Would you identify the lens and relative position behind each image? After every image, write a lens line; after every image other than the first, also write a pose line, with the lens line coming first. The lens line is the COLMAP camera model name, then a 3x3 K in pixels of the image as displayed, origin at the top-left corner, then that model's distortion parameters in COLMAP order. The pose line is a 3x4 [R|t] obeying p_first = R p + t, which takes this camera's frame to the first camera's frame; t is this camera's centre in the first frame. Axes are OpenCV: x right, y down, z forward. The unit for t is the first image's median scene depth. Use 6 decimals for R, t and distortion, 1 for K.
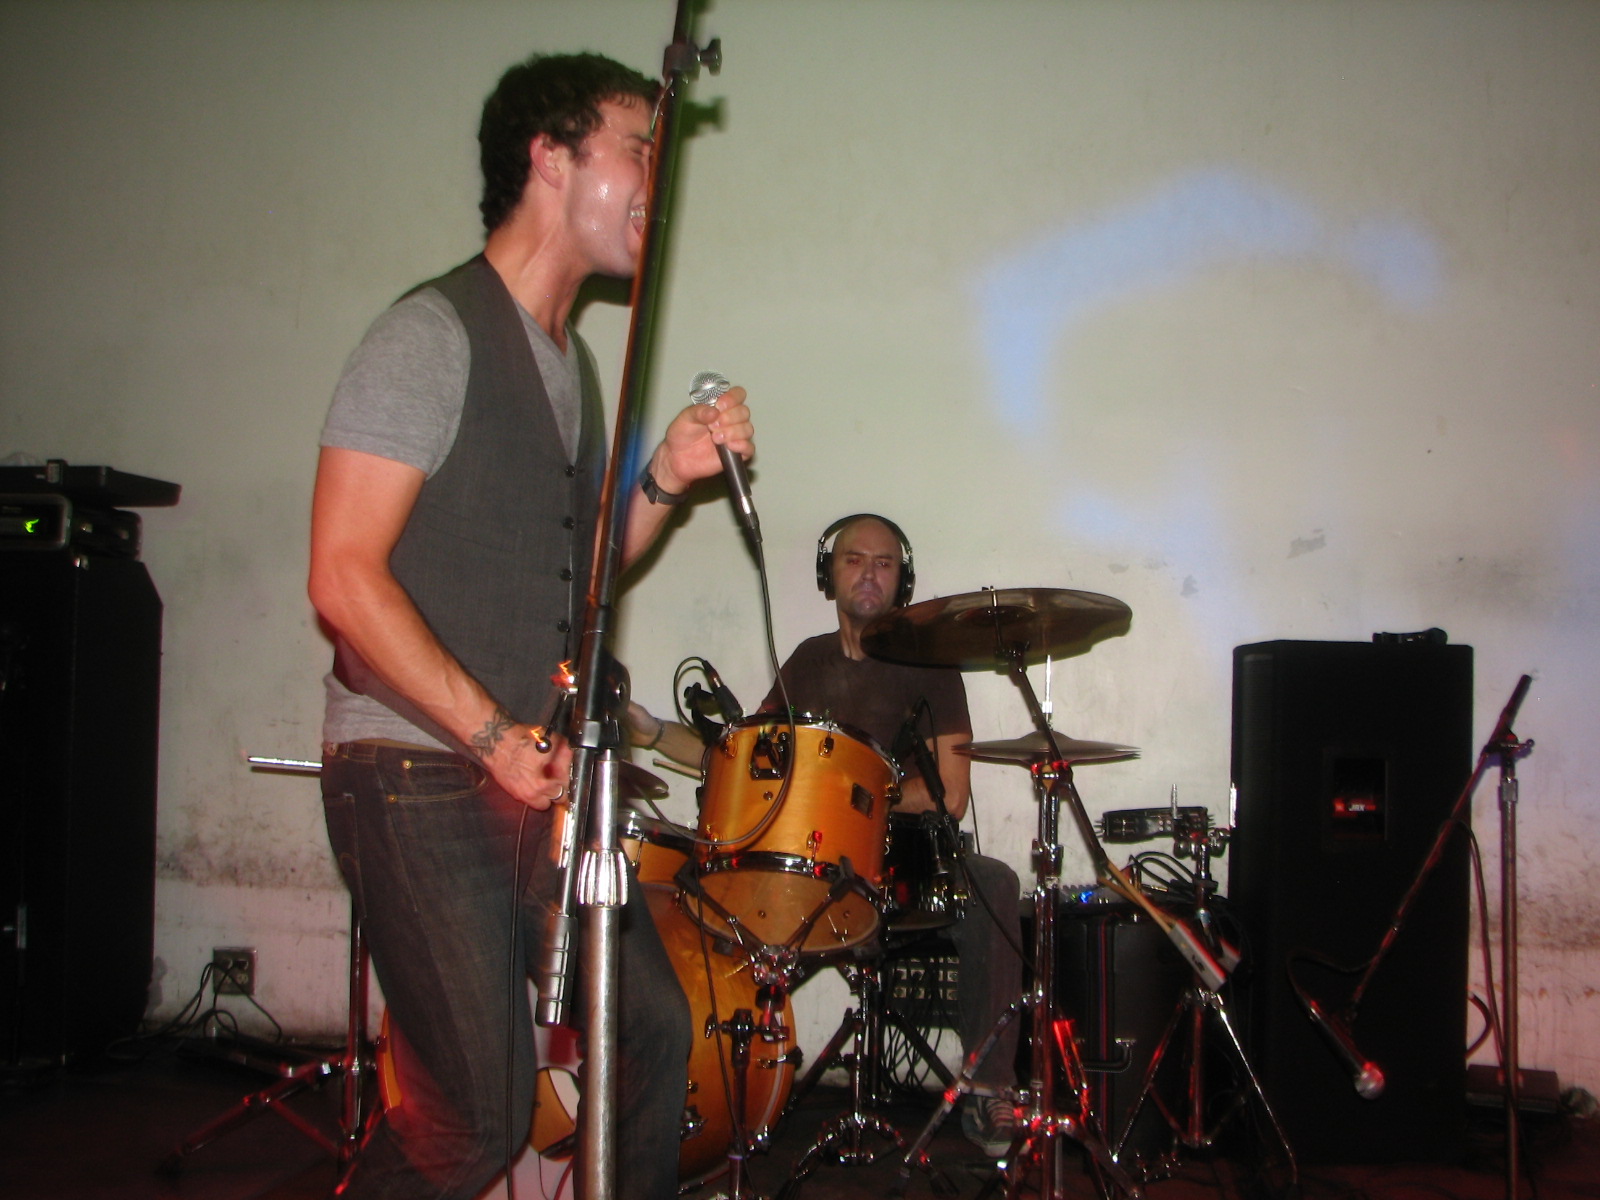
lens RADIAL K [[1706.0, 0, 798.8], [0, 1706.0, 595.1], [0, 0, 1]] dist [-0.126942, 0.000000]
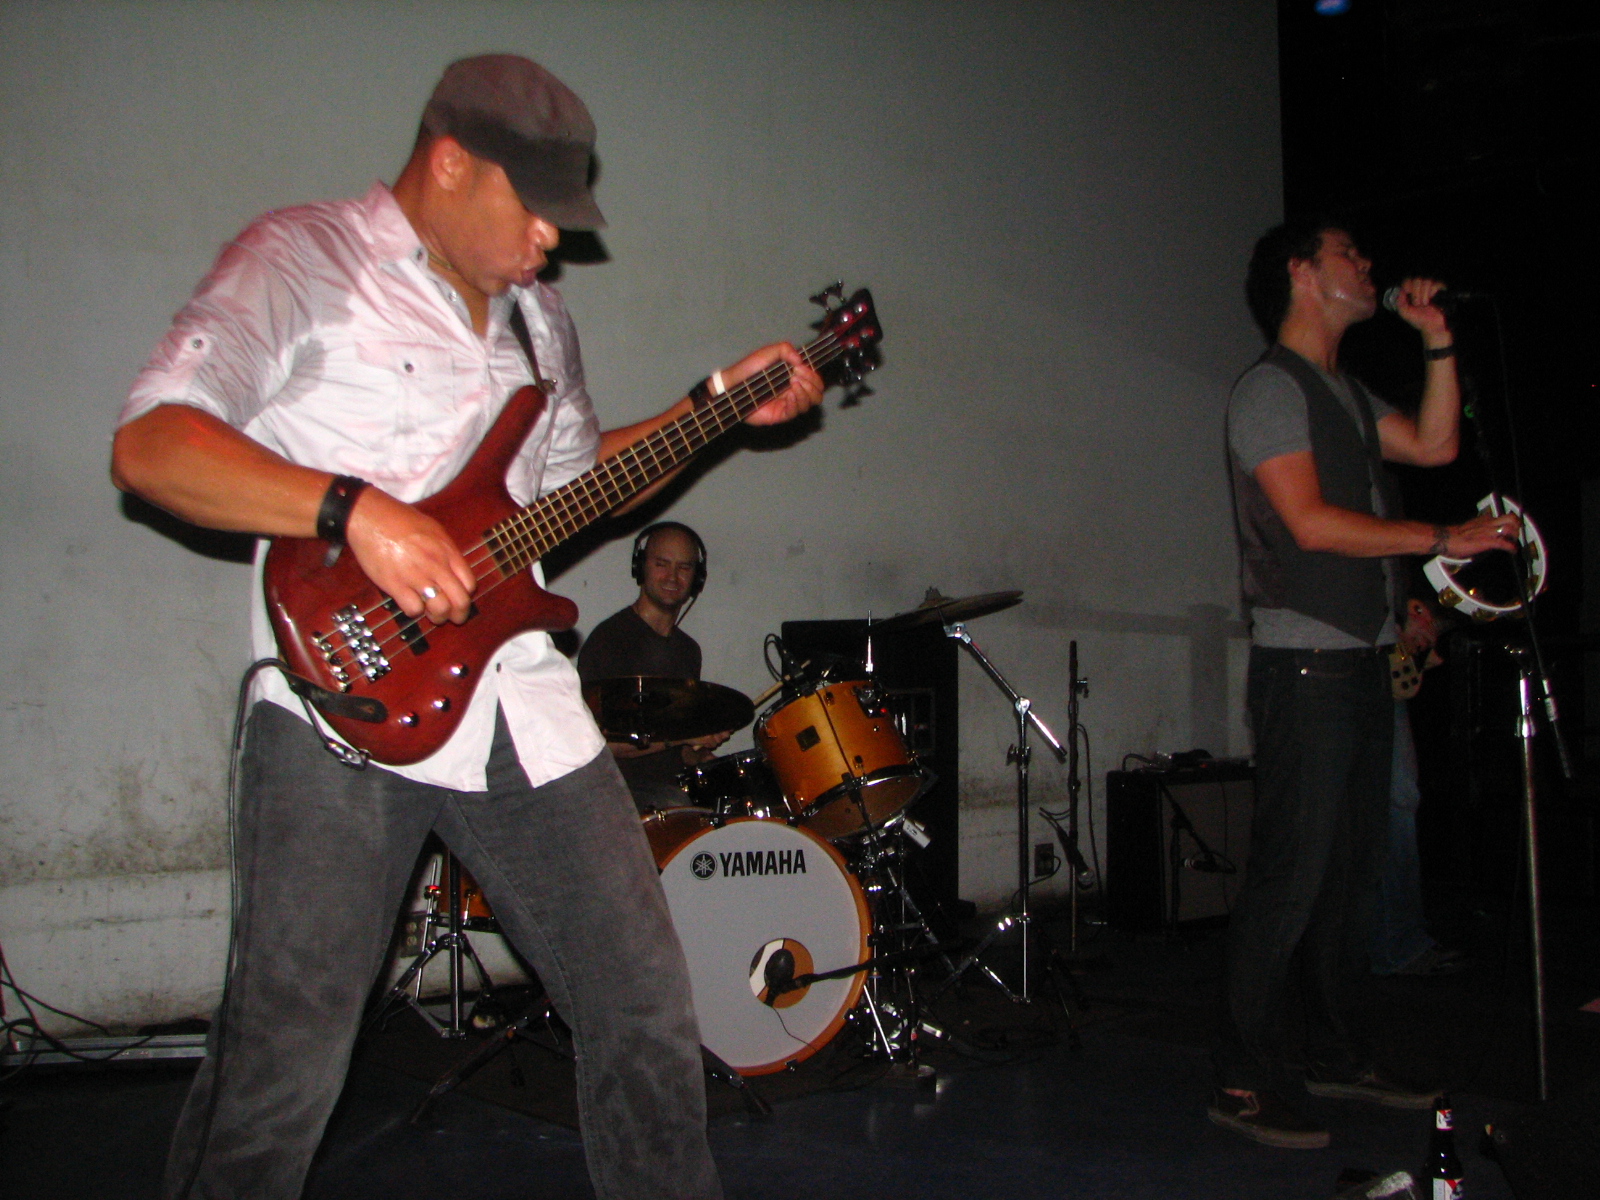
lens RADIAL K [[1706.0, 0, 802.4], [0, 1706.0, 606.0], [0, 0, 1]] dist [-0.126942, 0.000000]
pose [[0.581455, 0.002630, 0.813574, -0.900666], [-0.030765, 0.999351, 0.018757, -0.009926], [-0.812997, -0.035935, 0.581158, 0.145453]]
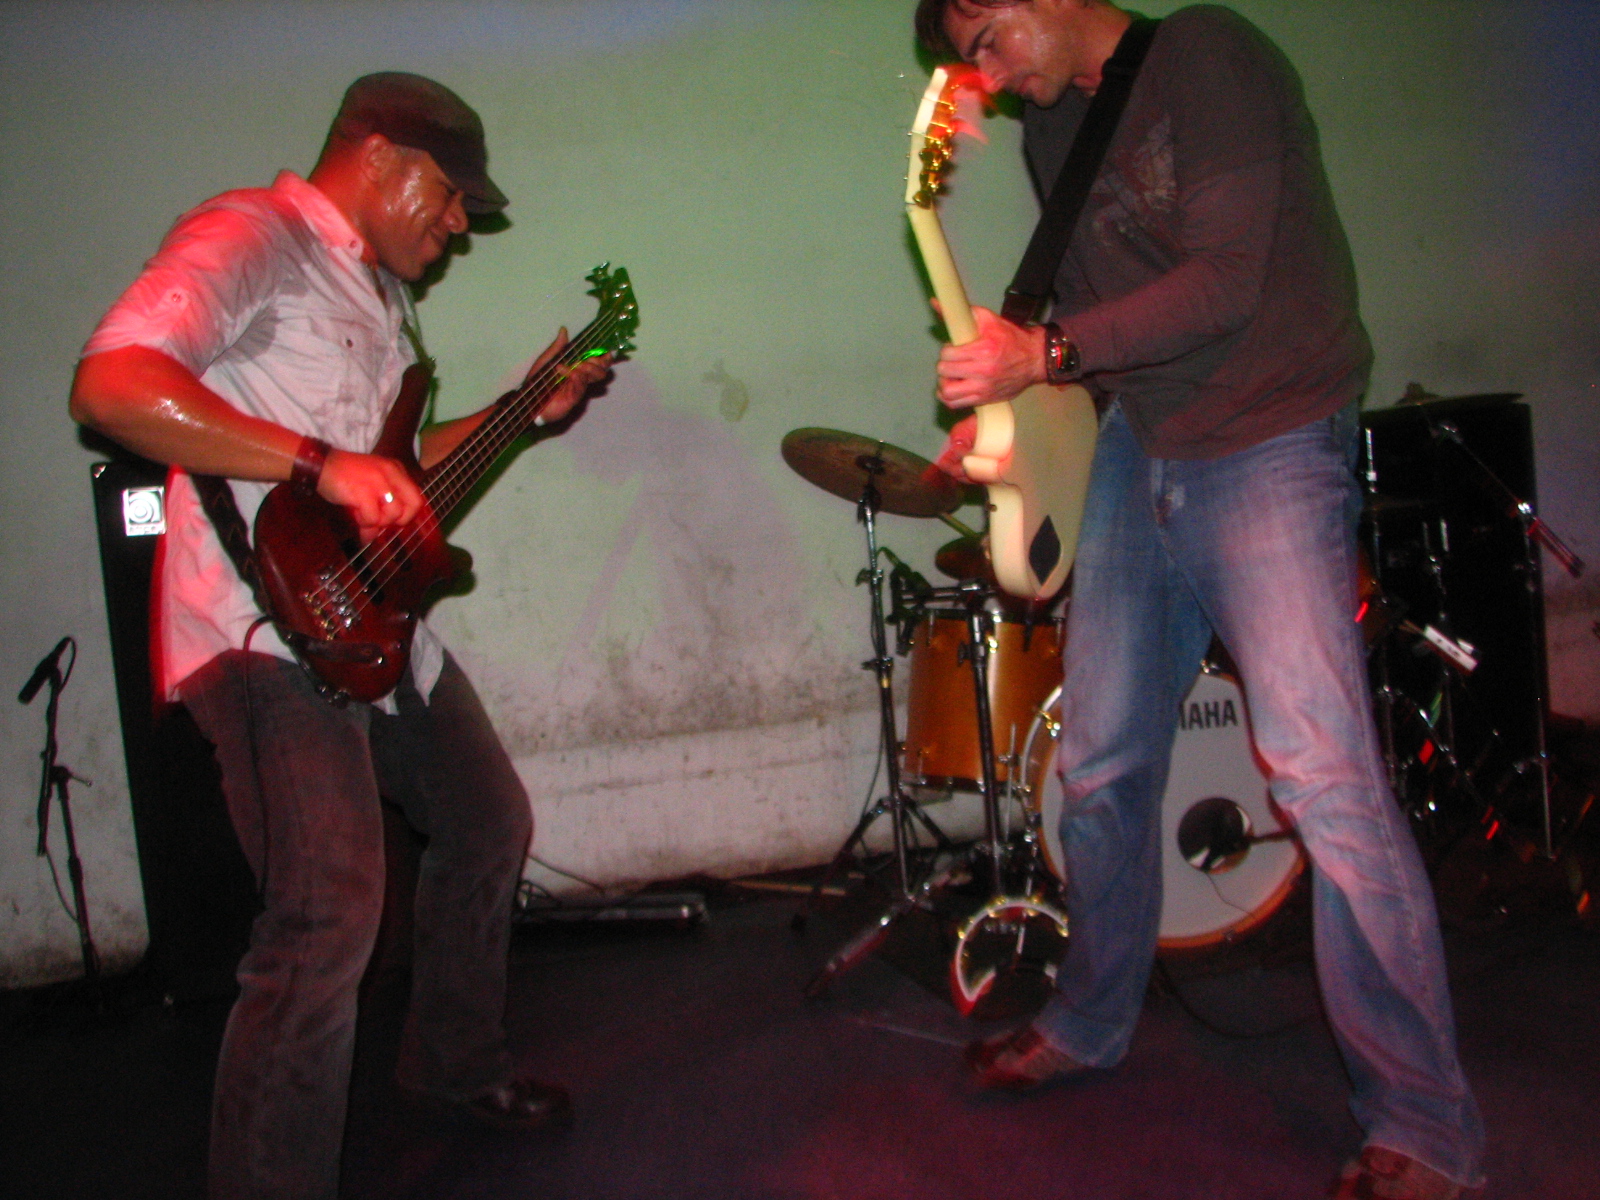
lens RADIAL K [[1706.0, 0, 809.4], [0, 1706.0, 597.8], [0, 0, 1]] dist [-0.126942, 0.000000]
pose [[0.883297, -0.140295, 0.447330, -0.677272], [0.093067, 0.987657, 0.125987, -0.034852], [-0.459483, -0.069652, 0.885451, 0.035858]]
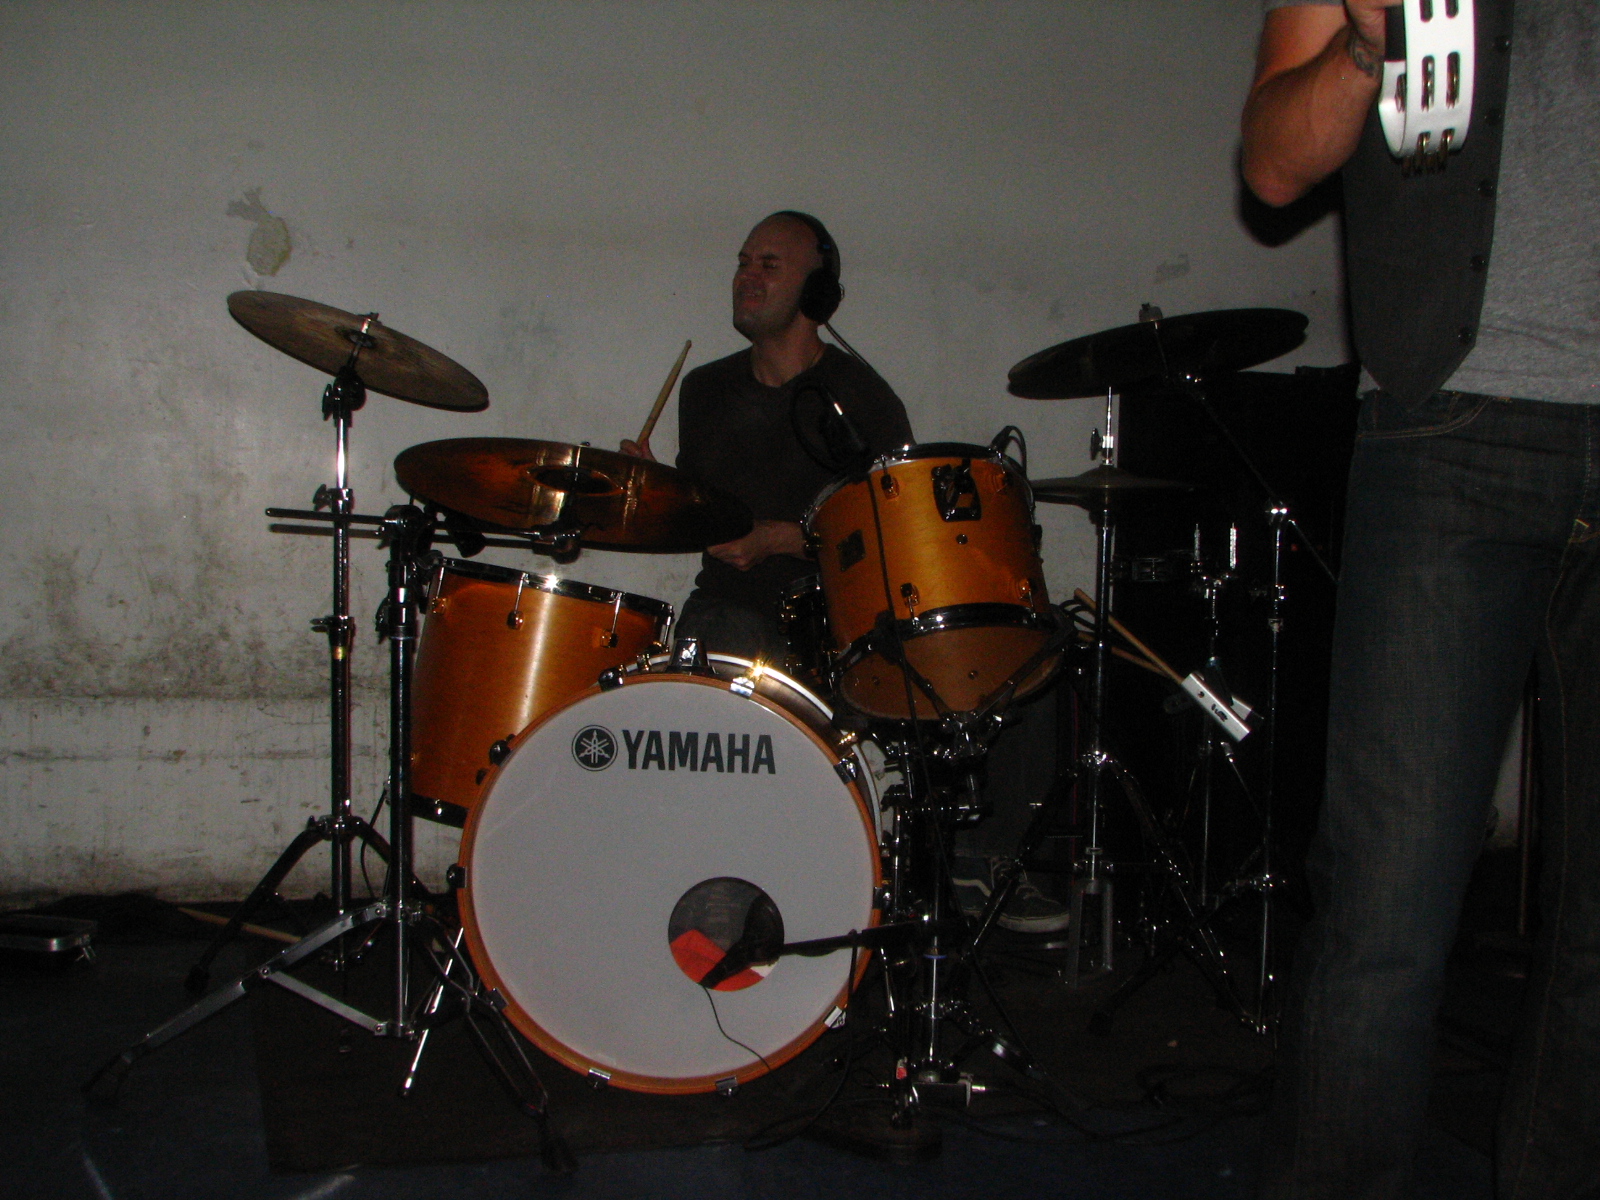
lens RADIAL K [[1954.7, 0, 803.2], [0, 1954.7, 608.4], [0, 0, 1]] dist [-0.070032, 0.000000]
pose [[0.891429, -0.039493, 0.451436, -0.385475], [-0.025395, 0.990276, 0.136777, 0.013692], [-0.452448, -0.133391, 0.881758, 0.117215]]
